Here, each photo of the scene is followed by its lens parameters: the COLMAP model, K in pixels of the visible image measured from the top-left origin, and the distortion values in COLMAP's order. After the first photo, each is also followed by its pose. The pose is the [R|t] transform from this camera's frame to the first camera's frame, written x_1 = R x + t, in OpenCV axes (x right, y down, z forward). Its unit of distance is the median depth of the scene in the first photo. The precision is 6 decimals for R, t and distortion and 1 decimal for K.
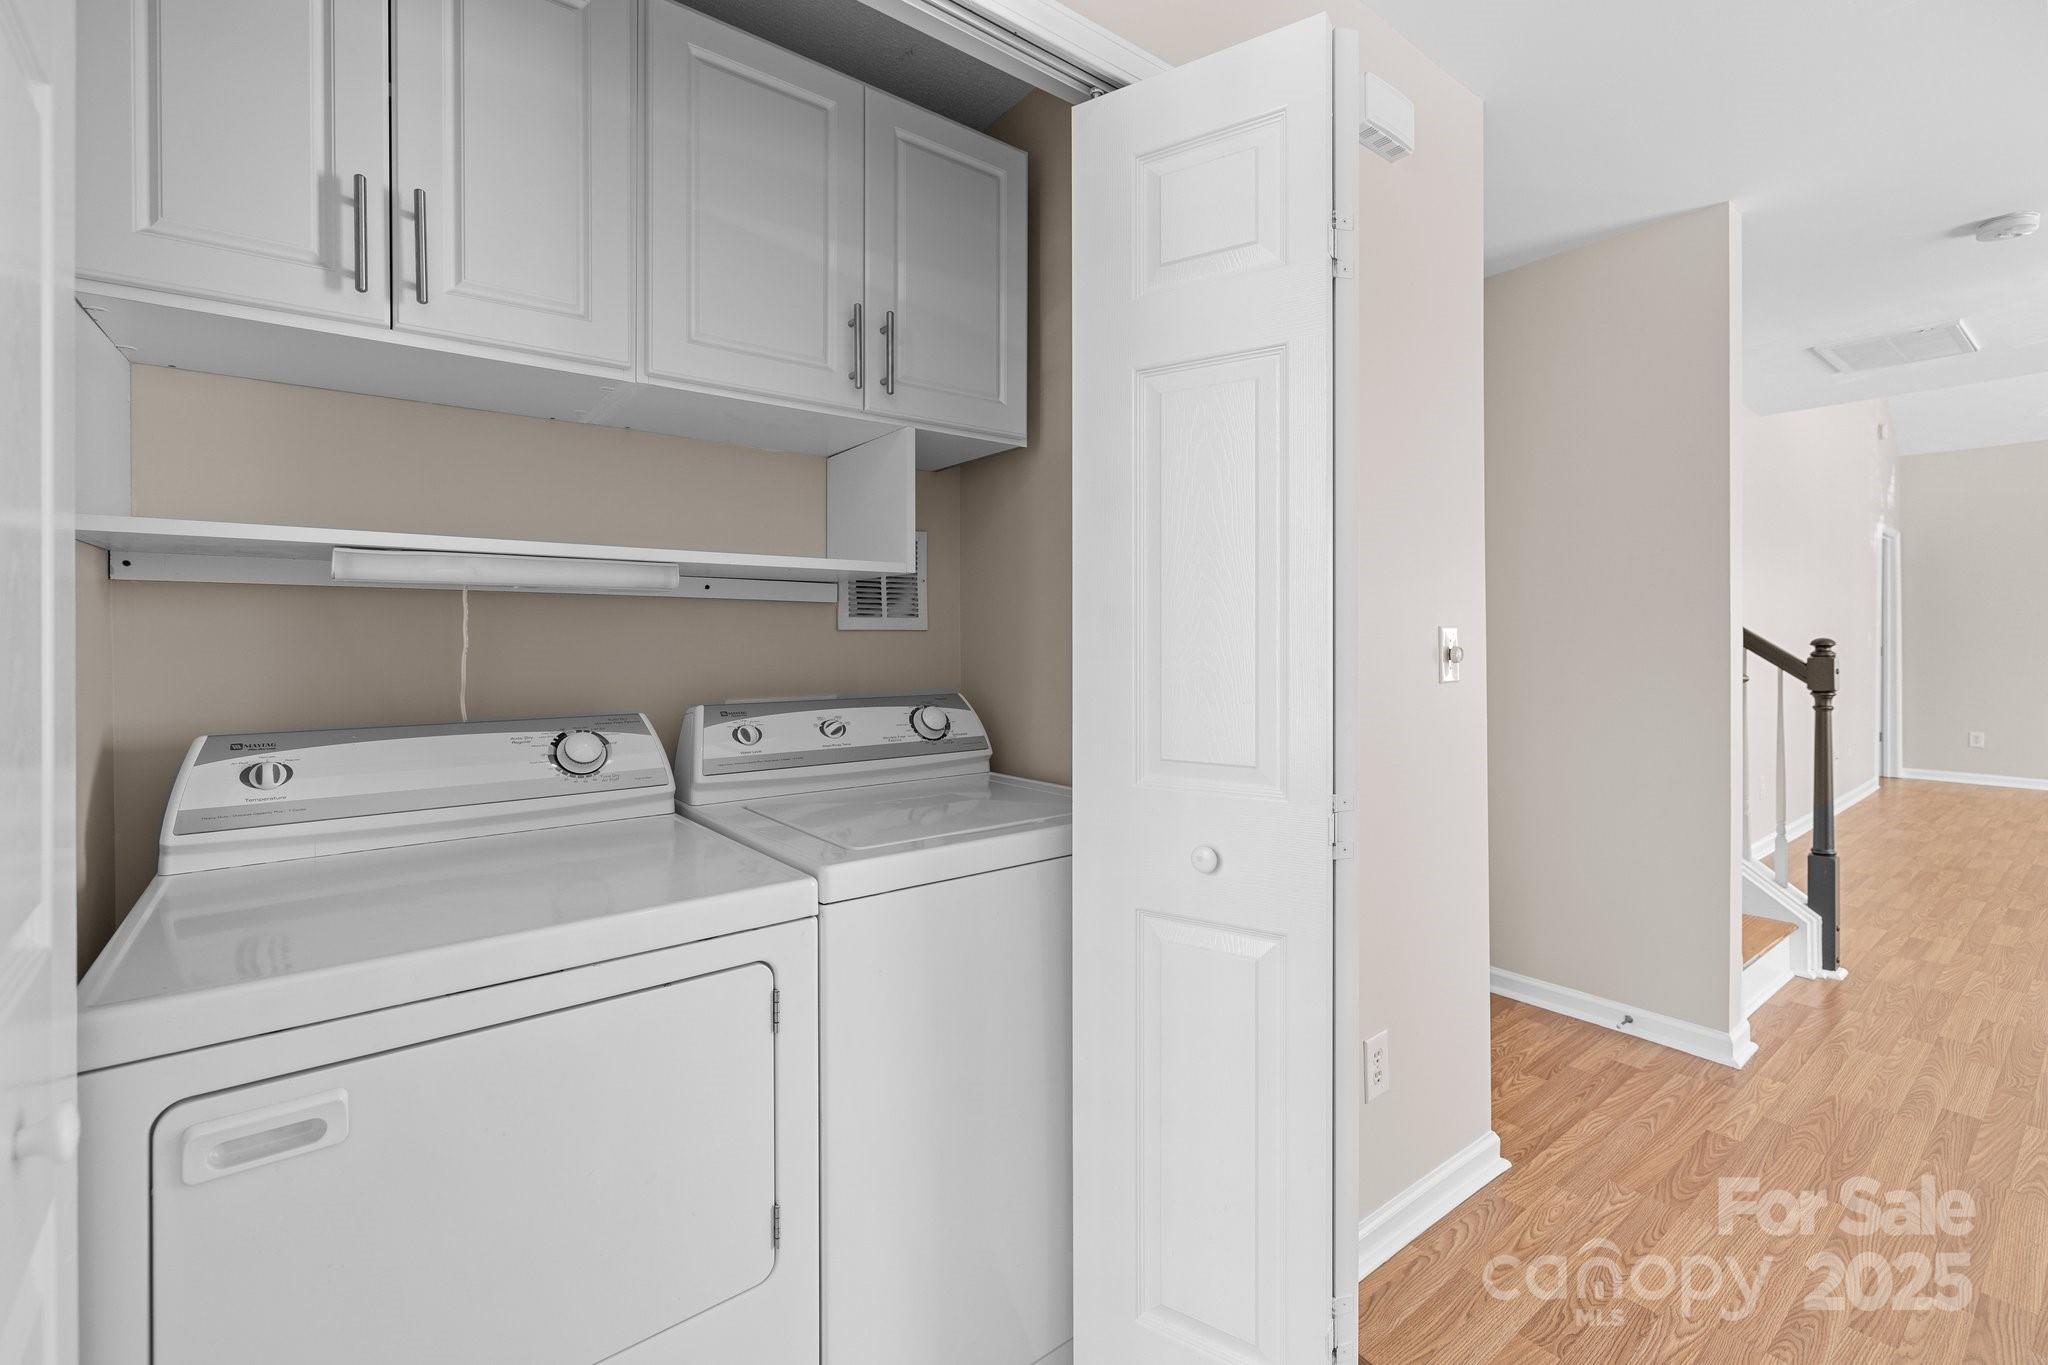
lens RADIAL K [[872.1, 0, 1022.1], [0, 872.1, 634.8], [0, 0, 1]] dist [0.000384, -0.000918]
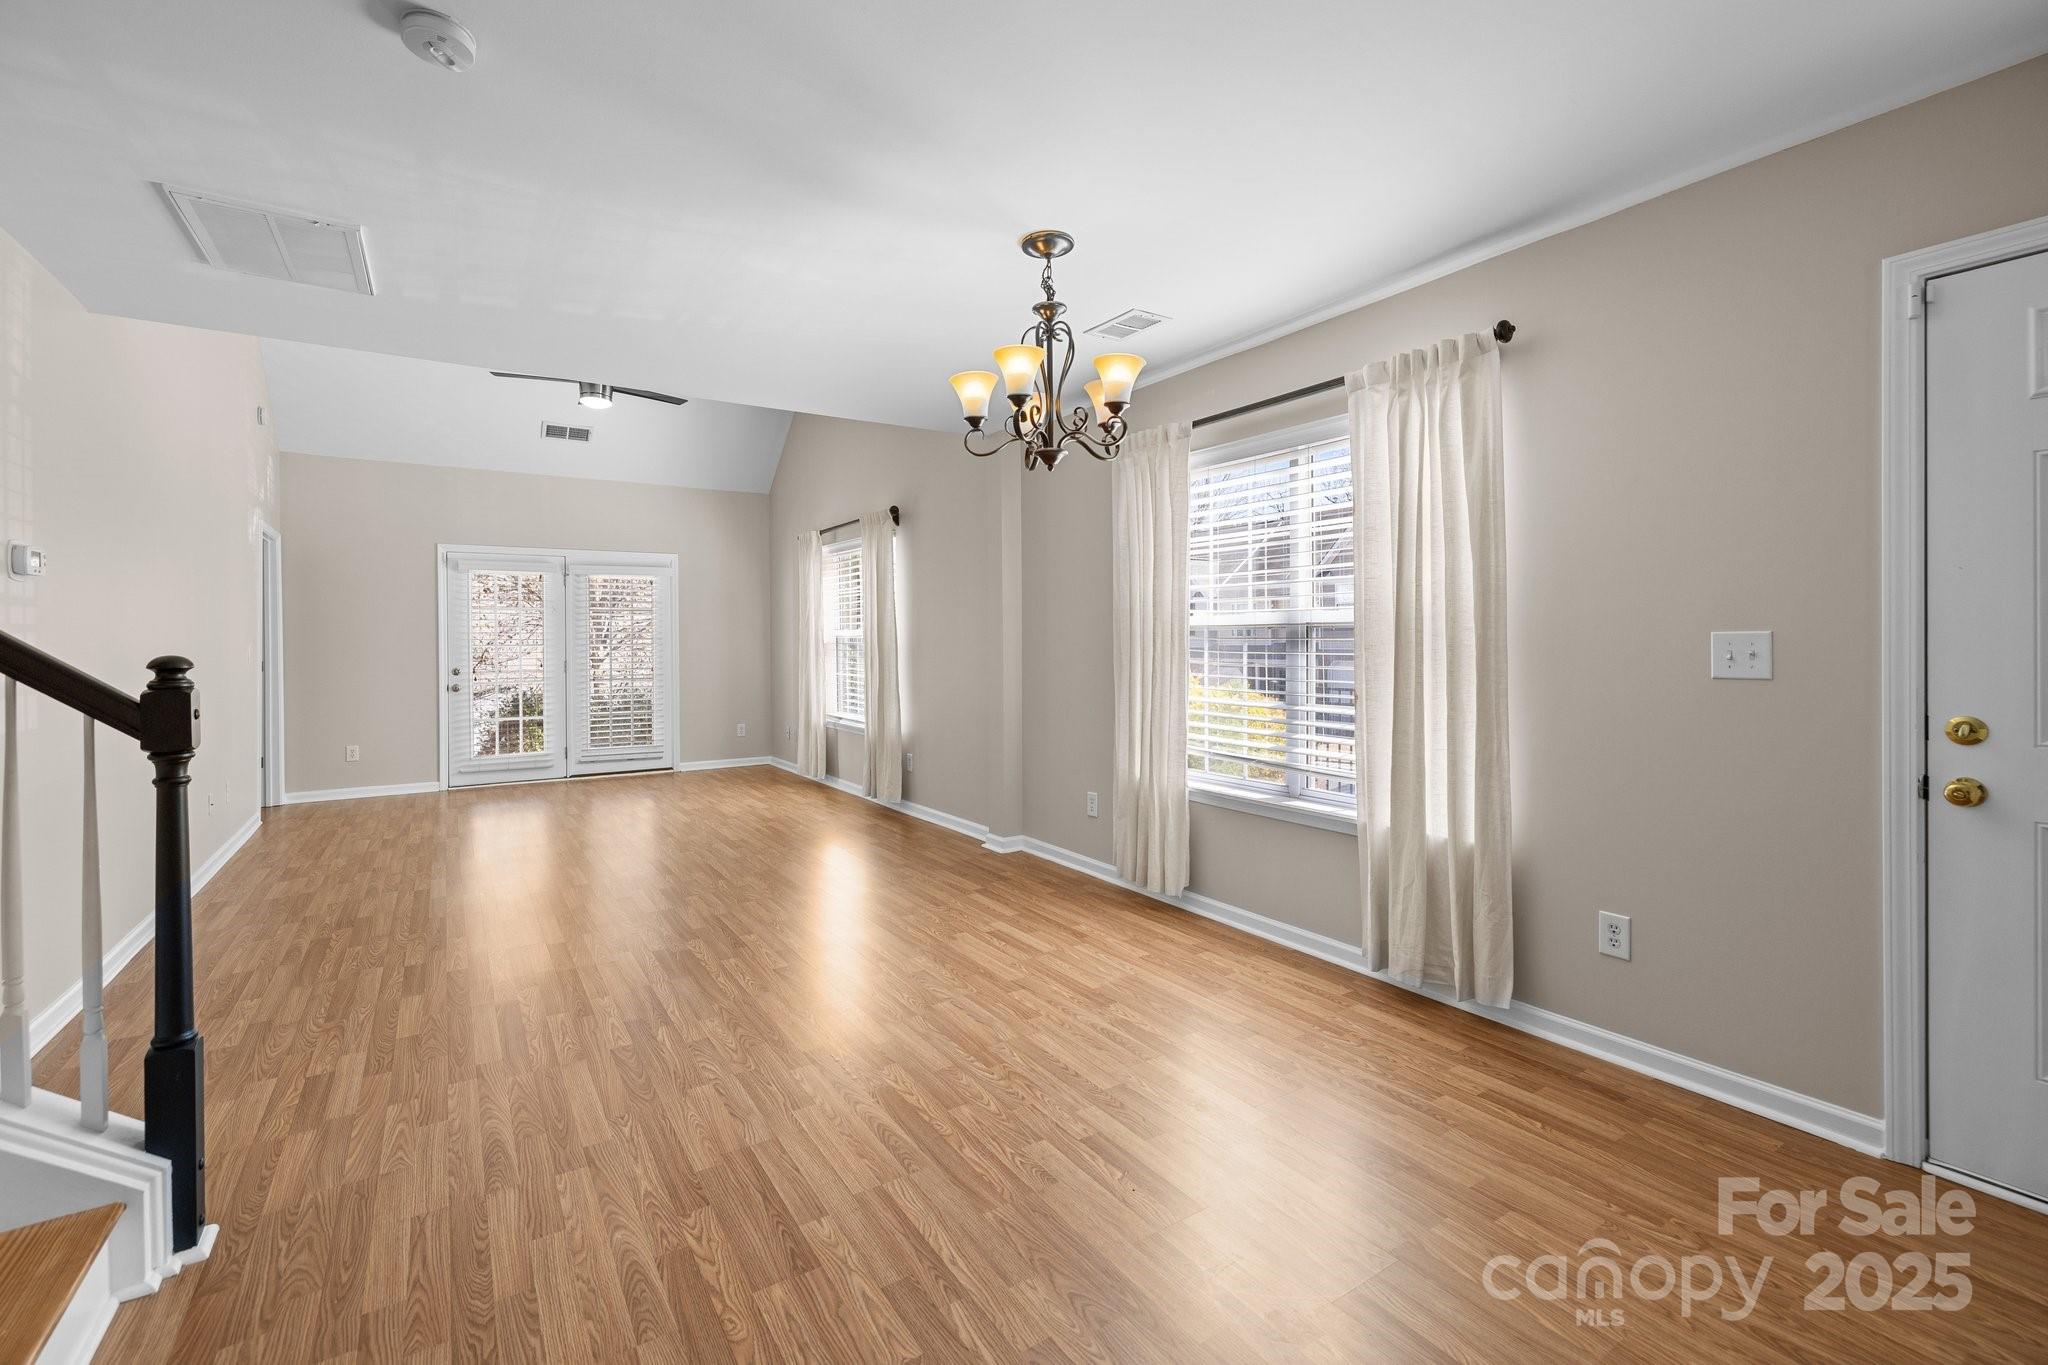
lens RADIAL K [[872.1, 0, 989.8], [0, 872.1, 654.0], [0, 0, 1]] dist [0.000384, -0.000918]
pose [[0.095273, -0.009937, 0.995402, 0.407744], [-0.002100, 0.999946, 0.010184, -0.004298], [-0.995449, -0.003061, 0.095247, 0.419420]]
